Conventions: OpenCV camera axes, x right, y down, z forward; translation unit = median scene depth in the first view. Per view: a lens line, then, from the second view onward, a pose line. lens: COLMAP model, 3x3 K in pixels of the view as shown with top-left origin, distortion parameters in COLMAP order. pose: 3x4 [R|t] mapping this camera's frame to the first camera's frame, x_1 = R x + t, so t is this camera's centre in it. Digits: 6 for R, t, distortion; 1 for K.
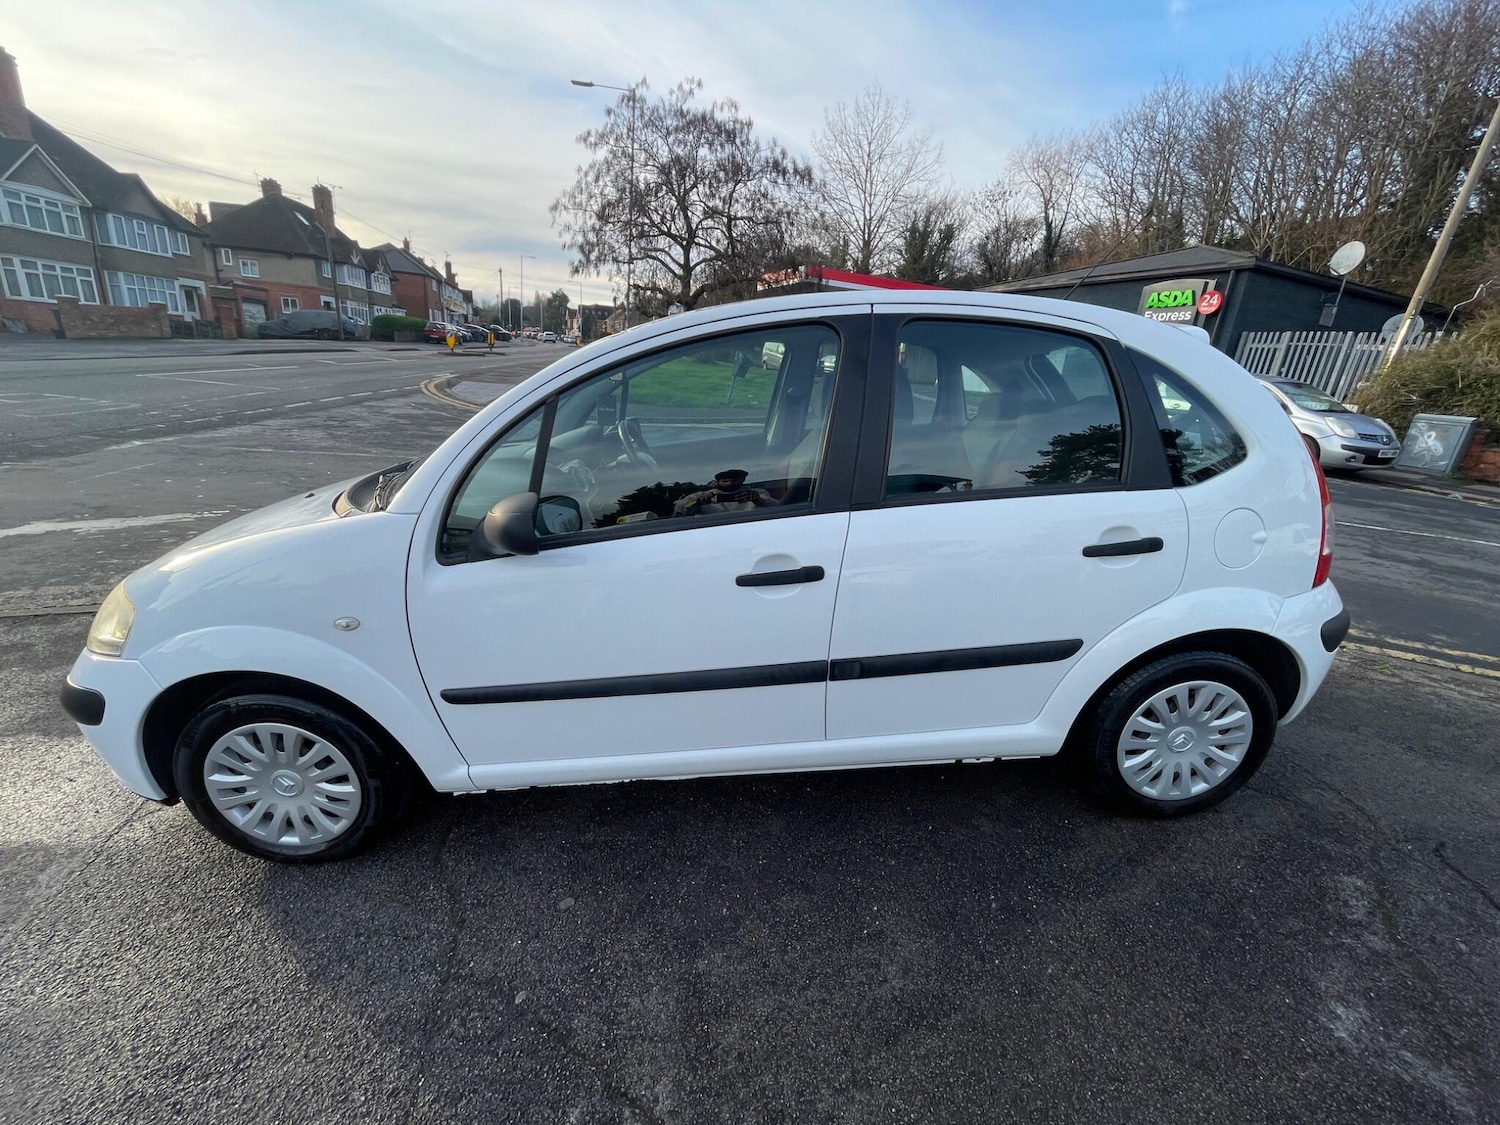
lens RADIAL K [[604.5, 0, 752.6], [0, 604.5, 558.4], [0, 0, 1]] dist [-0.005339, 0.000919]
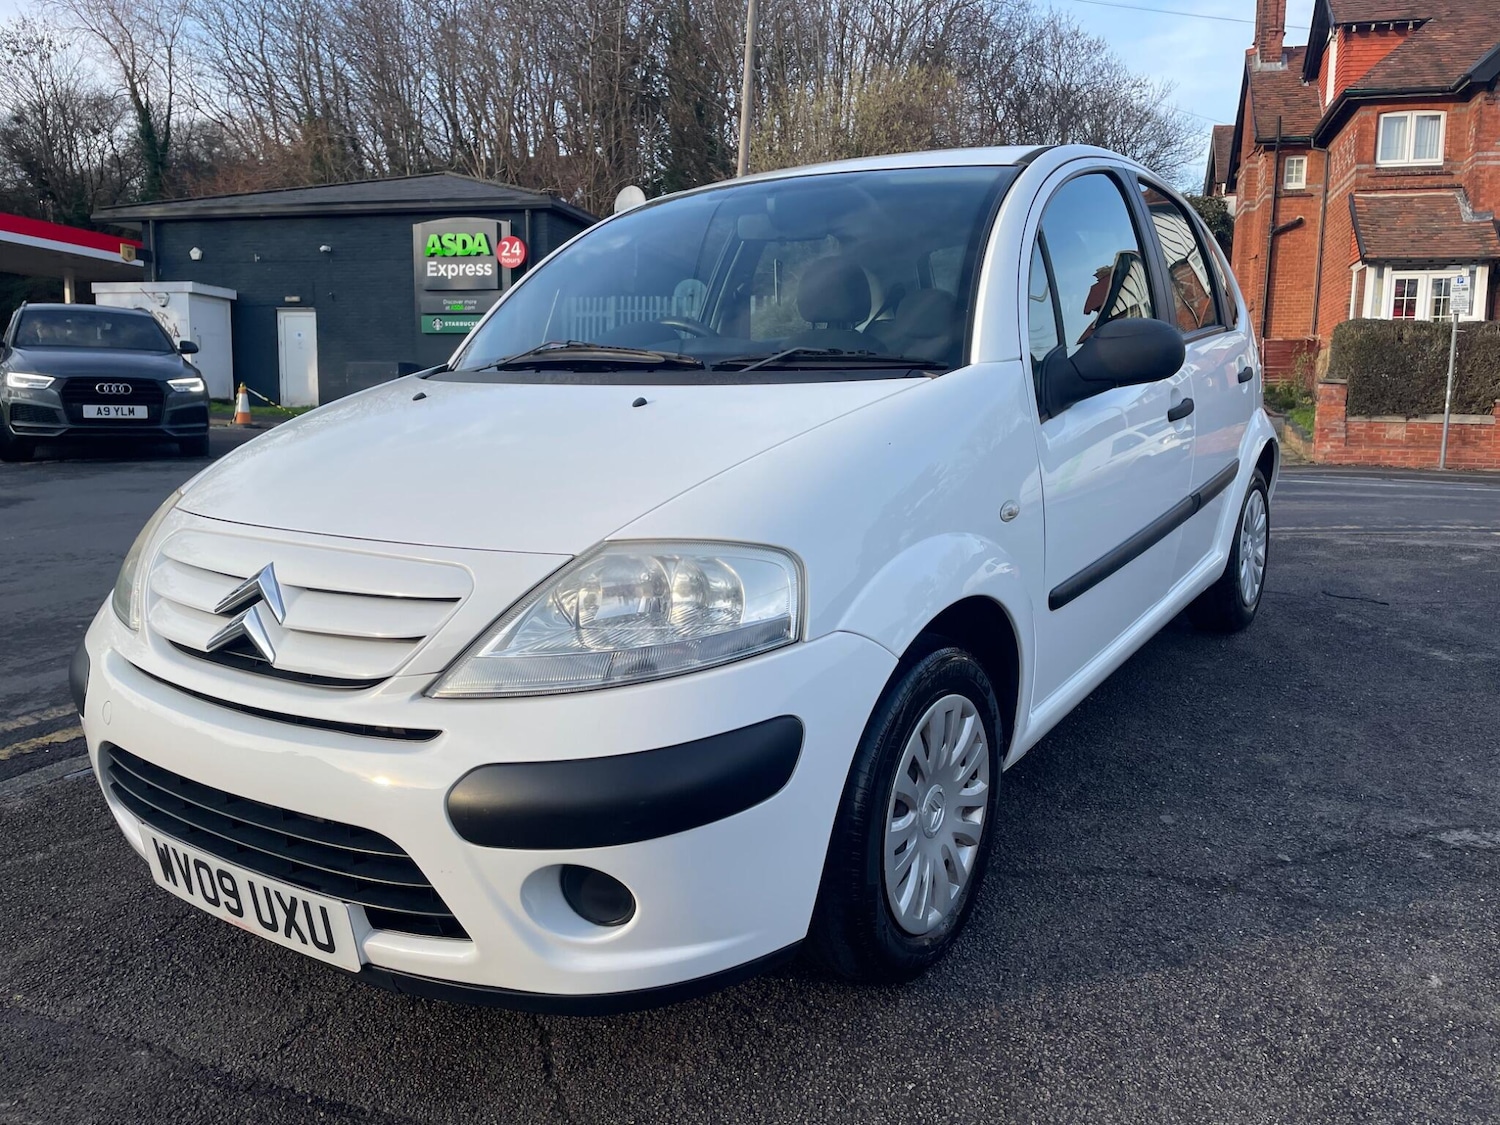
lens RADIAL K [[1119.9, 0, 749.4], [0, 1119.9, 569.3], [0, 0, 1]] dist [0.079150, -0.097006]
pose [[0.612108, -0.171207, 0.772018, -1.642424], [0.269331, 0.963048, 0.000027, 0.078616], [-0.743495, 0.207912, 0.635600, 0.333324]]
